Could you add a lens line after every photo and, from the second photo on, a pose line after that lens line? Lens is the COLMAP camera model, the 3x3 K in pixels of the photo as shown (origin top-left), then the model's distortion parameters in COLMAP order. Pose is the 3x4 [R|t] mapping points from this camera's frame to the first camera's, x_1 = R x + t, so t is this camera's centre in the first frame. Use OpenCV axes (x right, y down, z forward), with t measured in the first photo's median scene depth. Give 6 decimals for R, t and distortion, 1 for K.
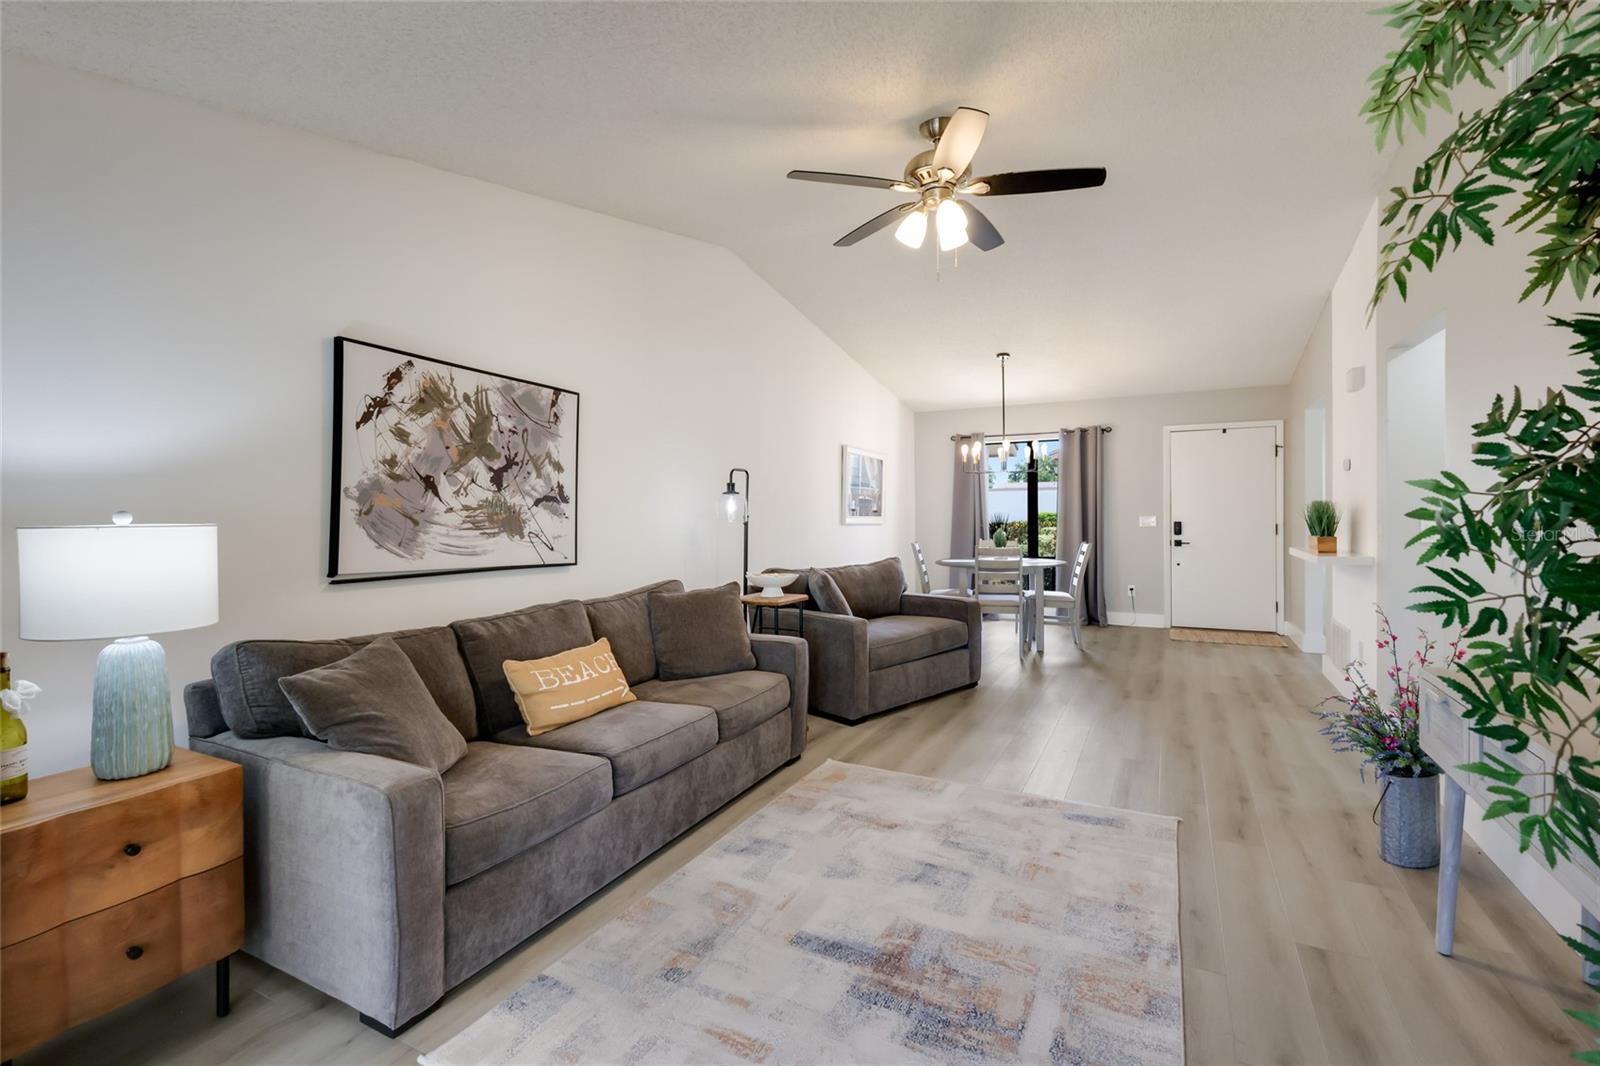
lens RADIAL K [[711.6, 0, 802.8], [0, 711.6, 523.0], [0, 0, 1]] dist [-0.001034, -0.000022]
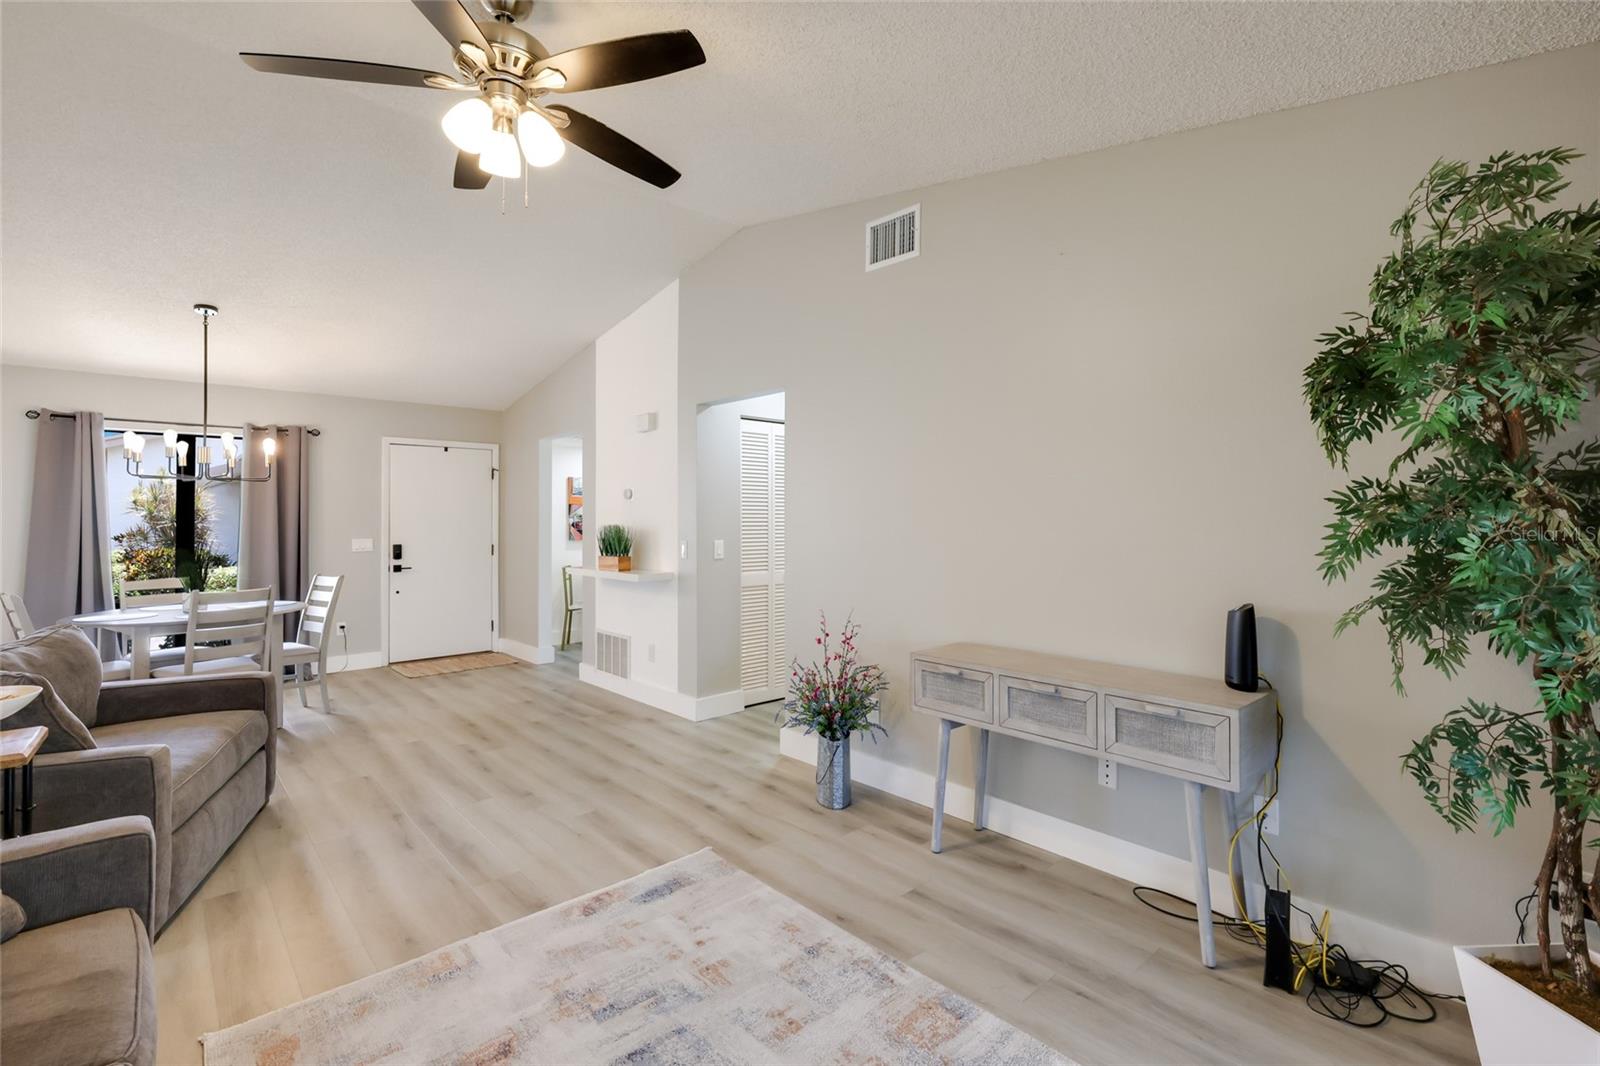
lens RADIAL K [[720.9, 0, 813.0], [0, 720.9, 512.8], [0, 0, 1]] dist [-0.000085, -0.000102]
pose [[0.341201, 0.016842, 0.939839, -0.357429], [0.016767, 0.999571, -0.024000, -0.027179], [-0.939841, 0.023947, 0.340772, 0.472102]]
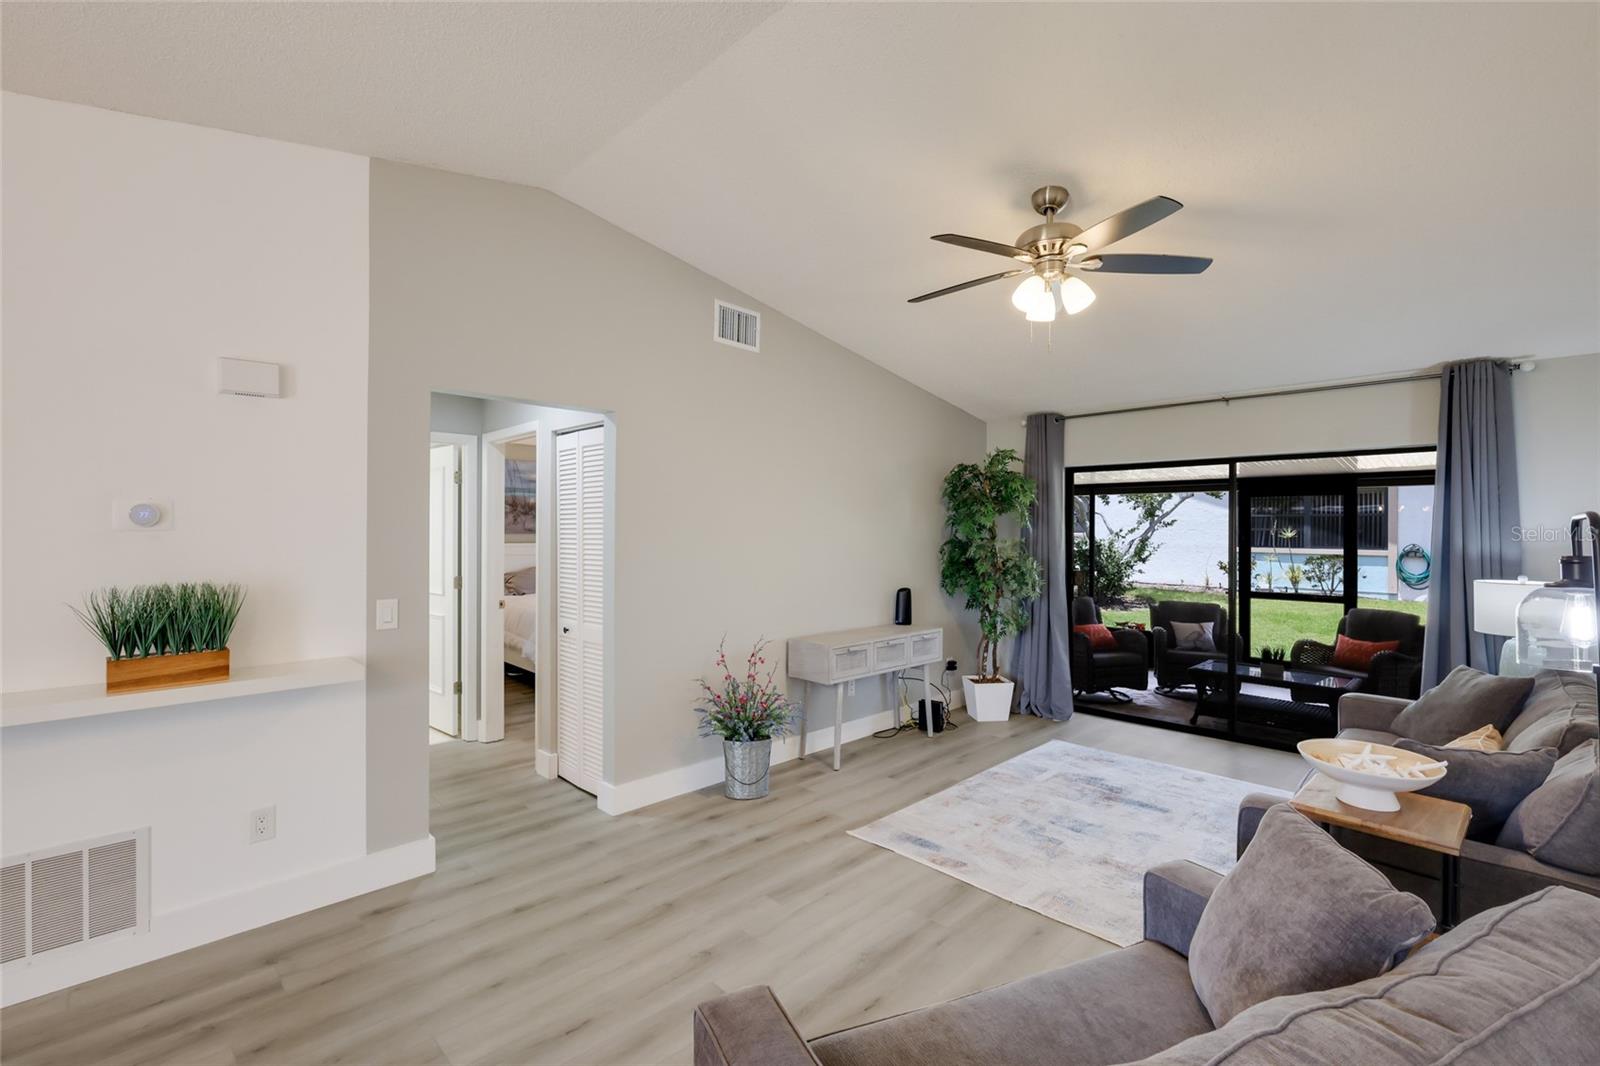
lens RADIAL K [[705.1, 0, 800.0], [0, 705.1, 533.0], [0, 0, 1]] dist [-0.001227, -0.000350]
pose [[-0.951704, 0.003808, 0.306993, 0.219779], [0.009481, 0.999811, 0.016989, -0.108124], [-0.306870, 0.019079, -0.951560, 2.017589]]
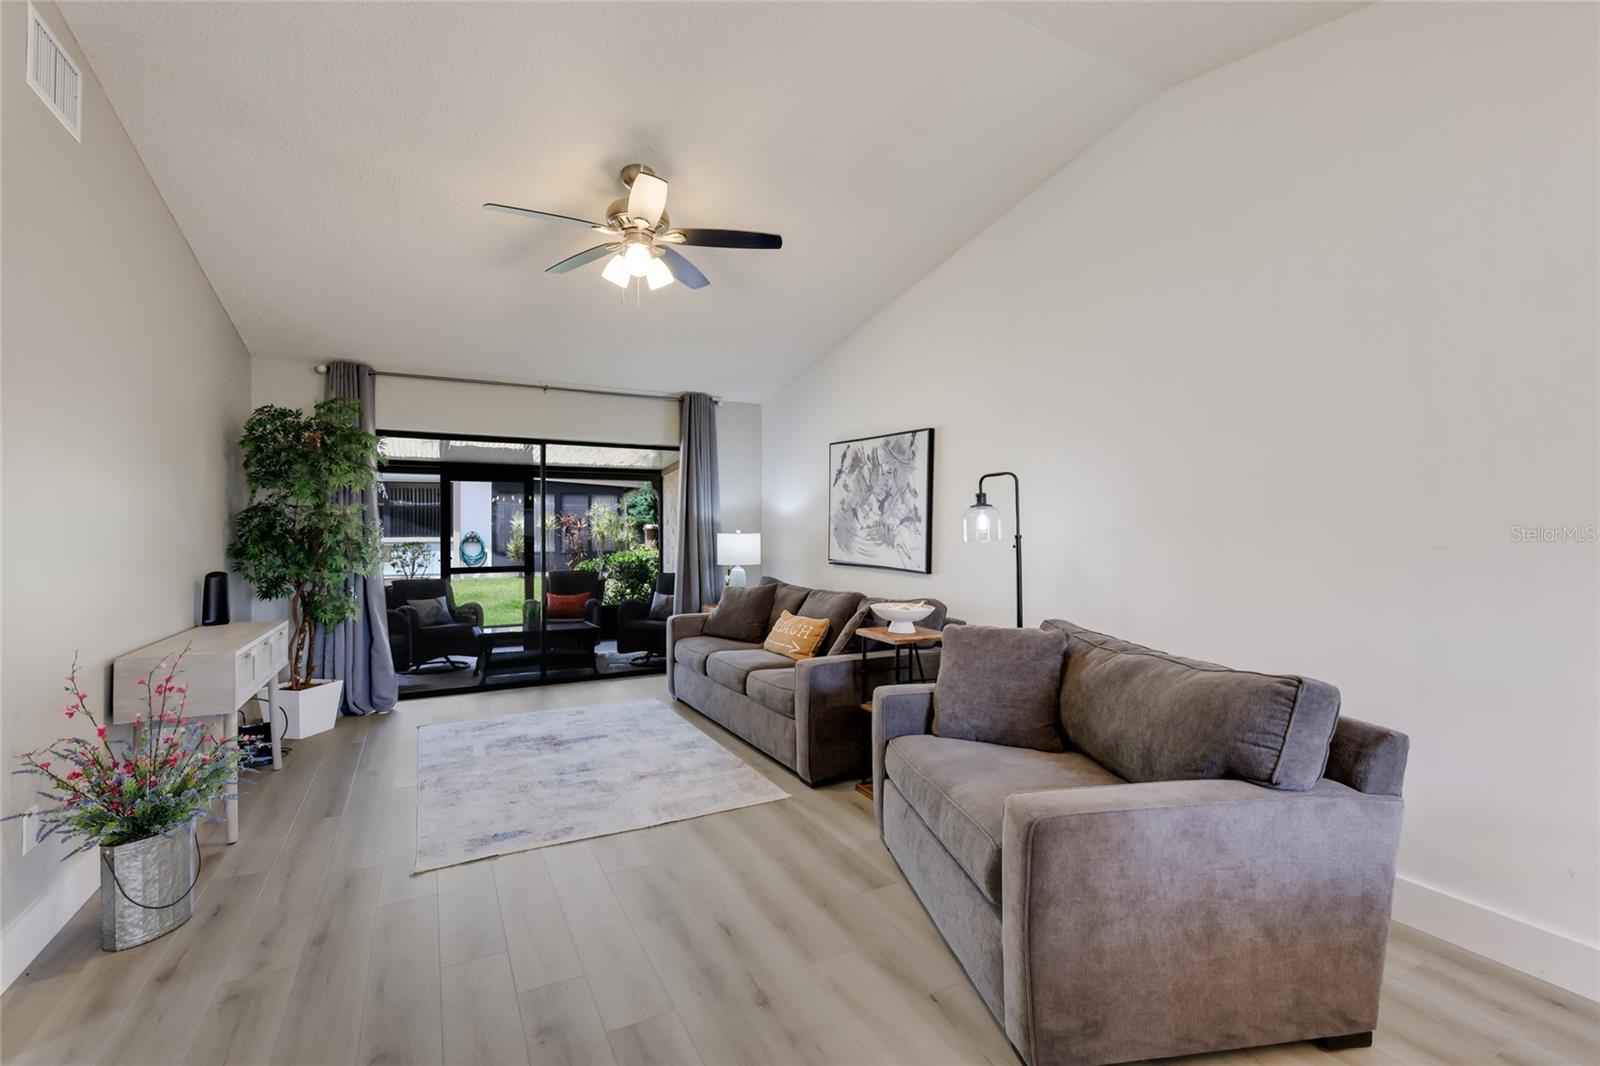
lens RADIAL K [[705.1, 0, 800.0], [0, 705.1, 533.0], [0, 0, 1]] dist [-0.001227, -0.000350]
pose [[-0.568179, 0.012239, -0.822814, 0.921850], [-0.006146, 0.999798, 0.019116, -0.036356], [0.822882, 0.015919, -0.567990, 1.790031]]
